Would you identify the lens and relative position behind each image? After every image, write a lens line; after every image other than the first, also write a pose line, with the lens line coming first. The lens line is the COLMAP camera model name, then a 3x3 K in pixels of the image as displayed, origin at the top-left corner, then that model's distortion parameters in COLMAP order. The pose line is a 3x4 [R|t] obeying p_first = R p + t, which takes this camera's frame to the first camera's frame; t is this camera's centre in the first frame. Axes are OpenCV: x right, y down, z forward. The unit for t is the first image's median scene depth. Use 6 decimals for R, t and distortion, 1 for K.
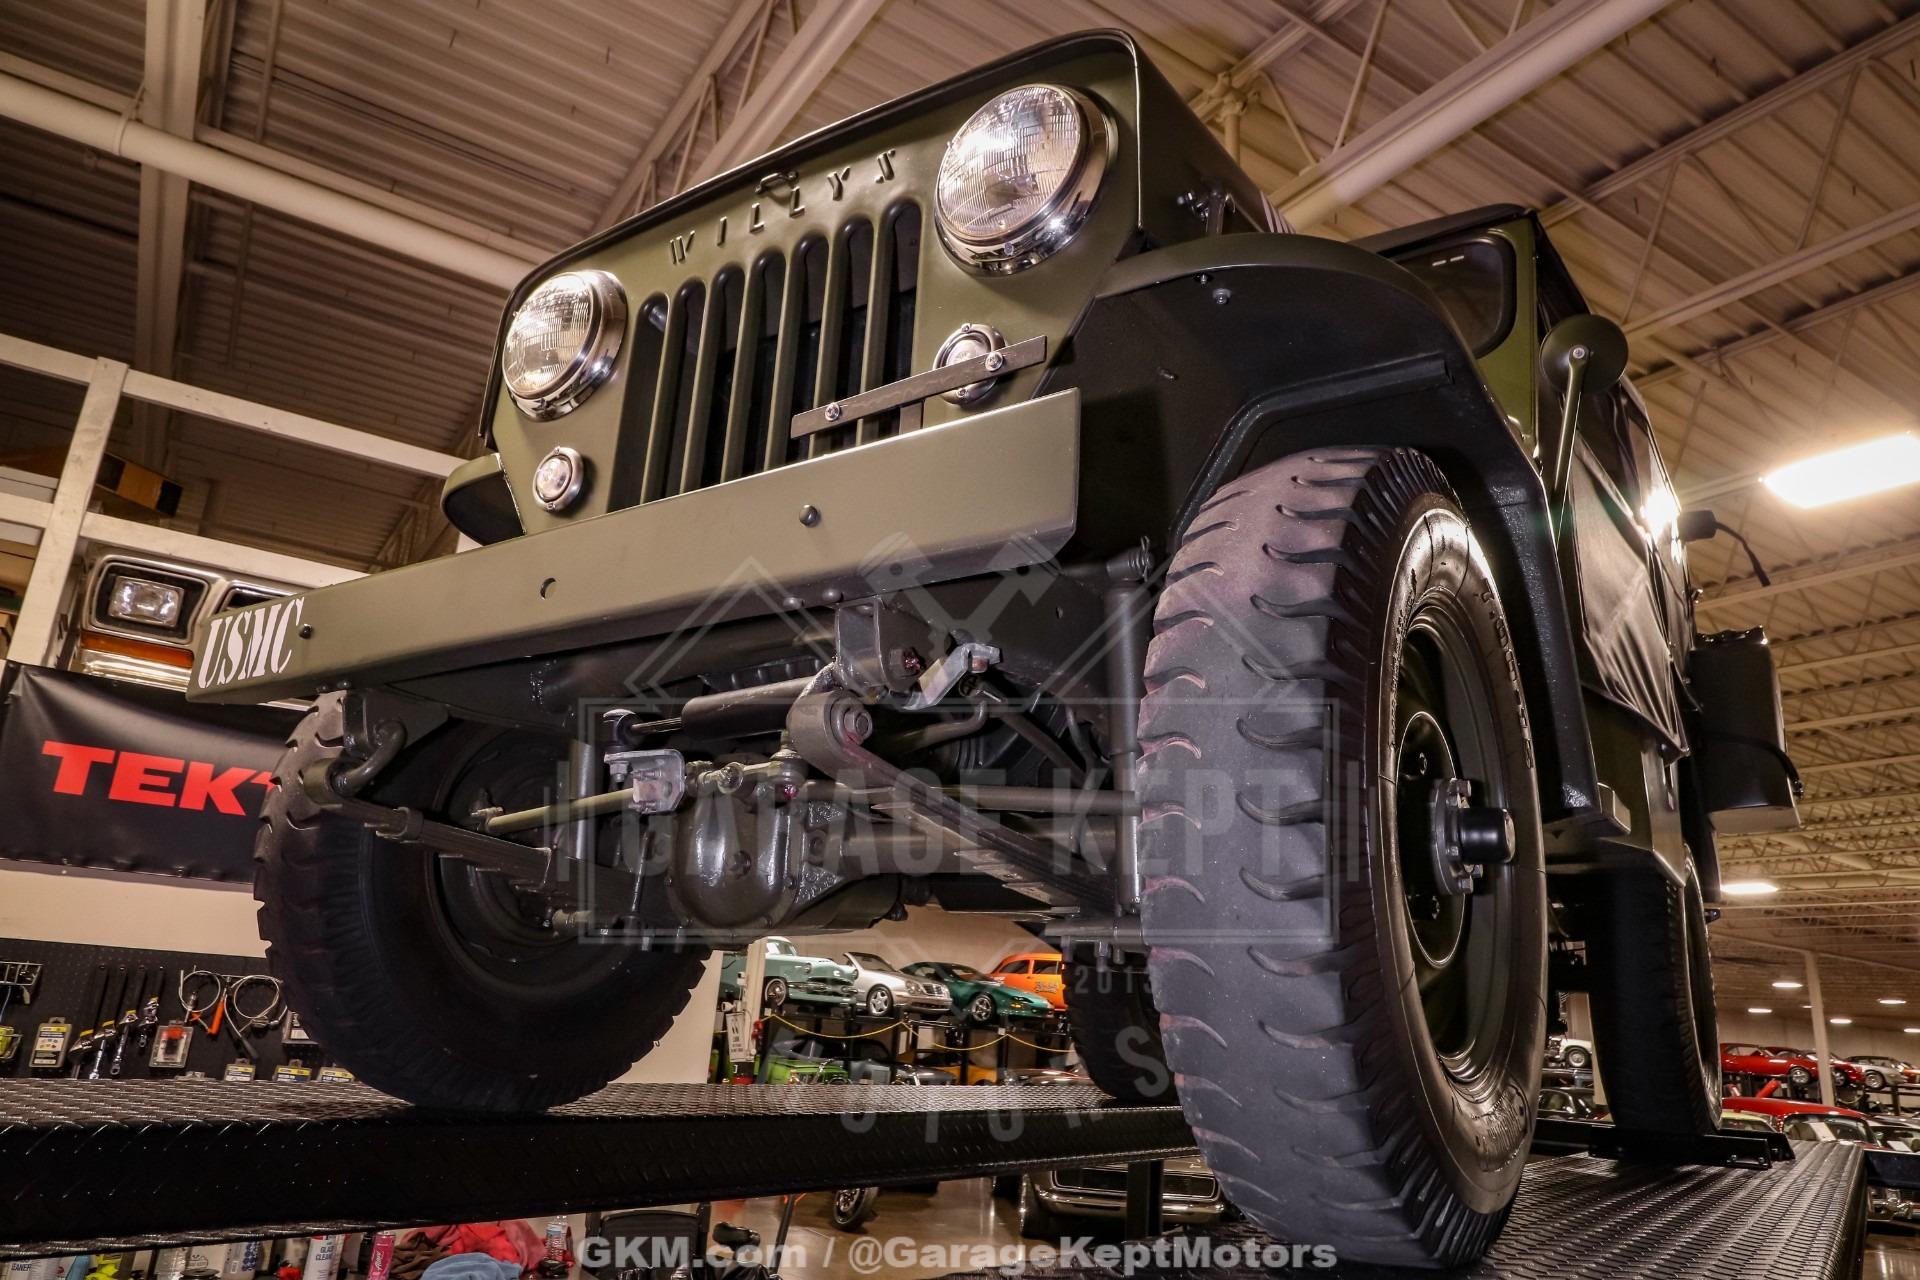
lens RADIAL K [[1279.4, 0, 1016.4], [0, 1279.4, 639.6], [0, 0, 1]] dist [-0.003978, -0.000332]
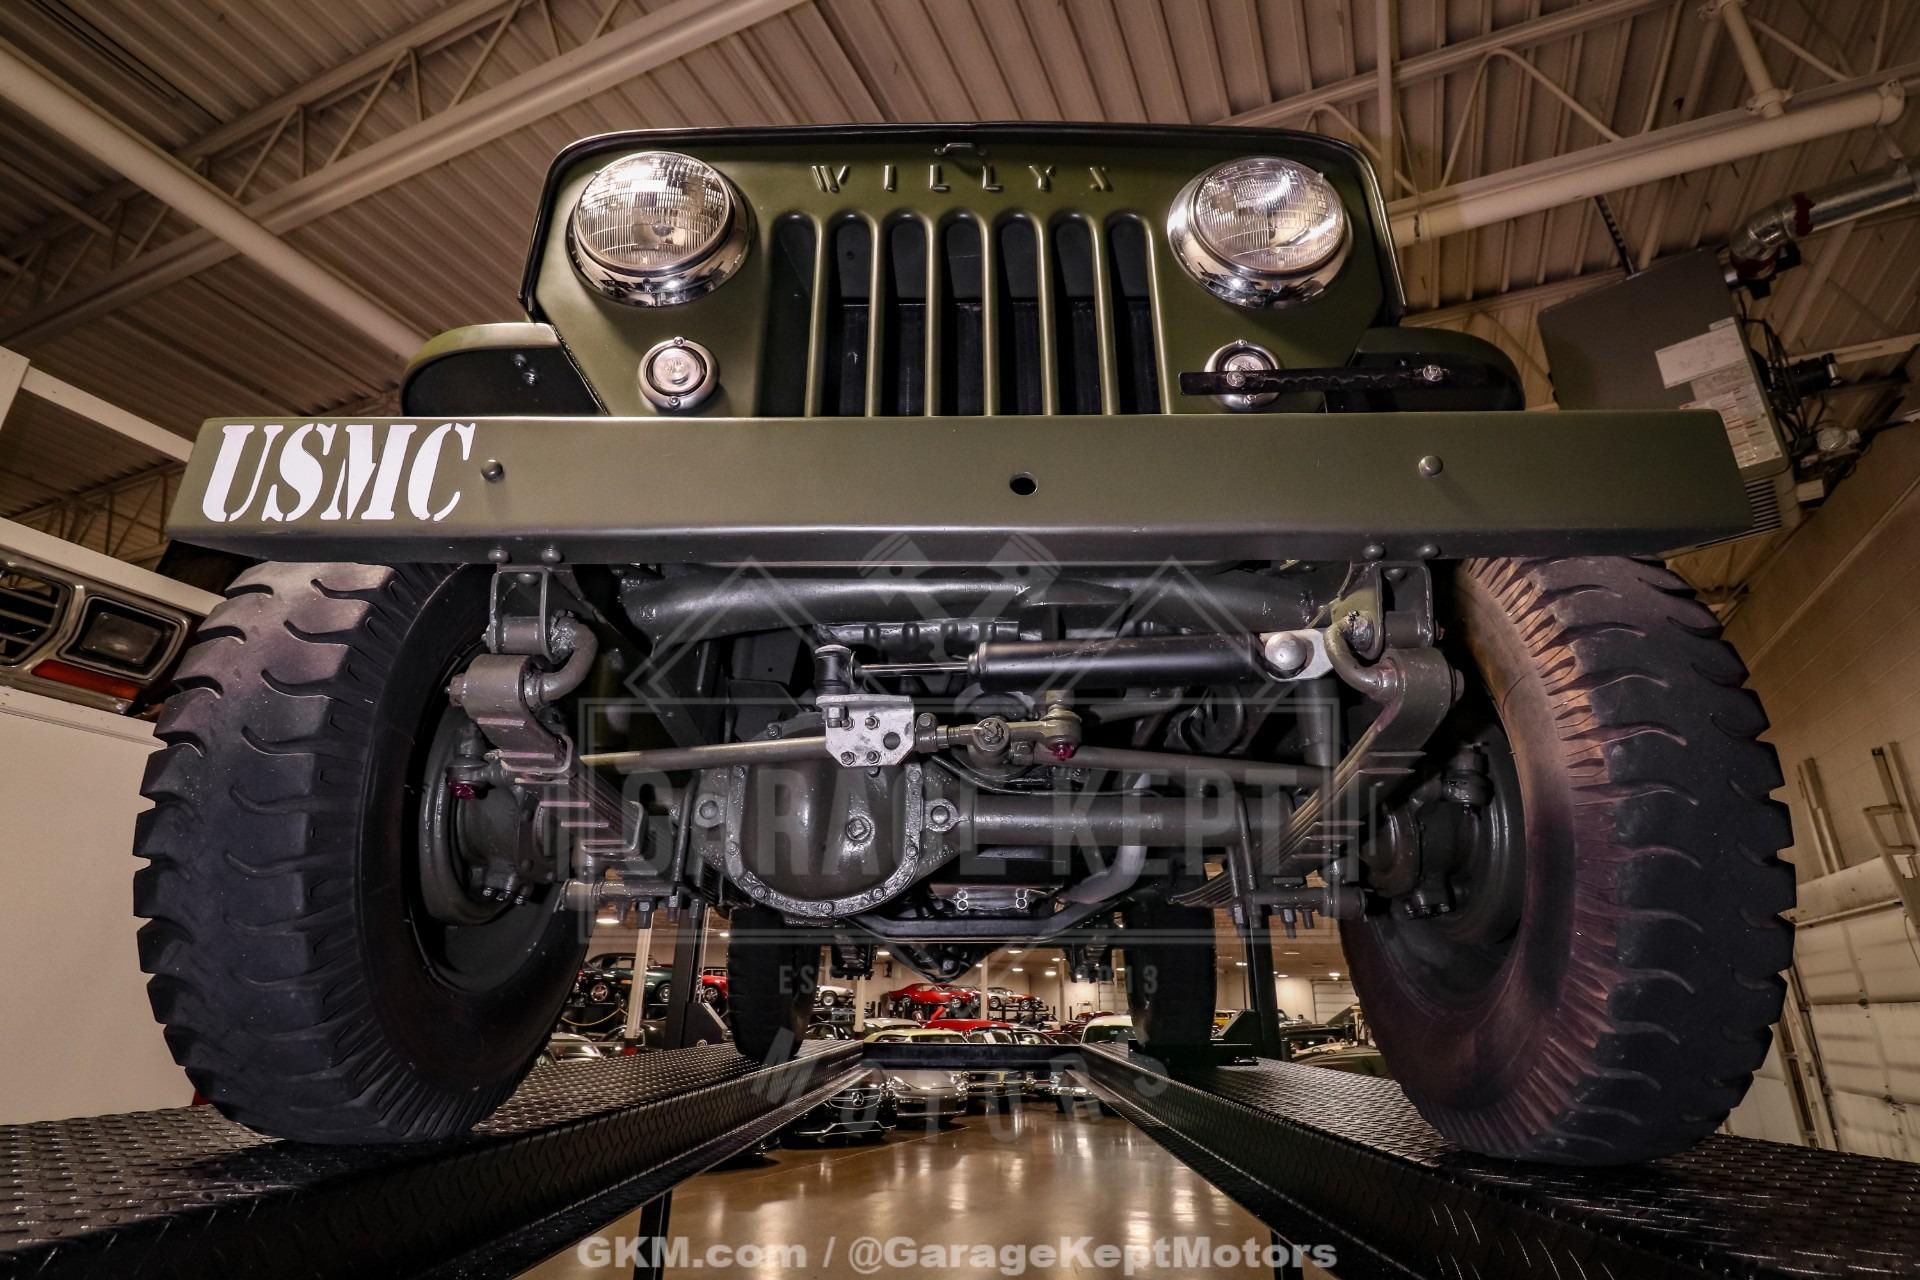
lens RADIAL K [[949.2, 0, 986.5], [0, 949.2, 638.0], [0, 0, 1]] dist [-0.005378, -0.000486]
pose [[0.834456, 0.144342, 0.531835, -0.500943], [-0.115381, 0.989459, -0.087509, 0.083710], [-0.538860, 0.011659, 0.842315, 0.349522]]
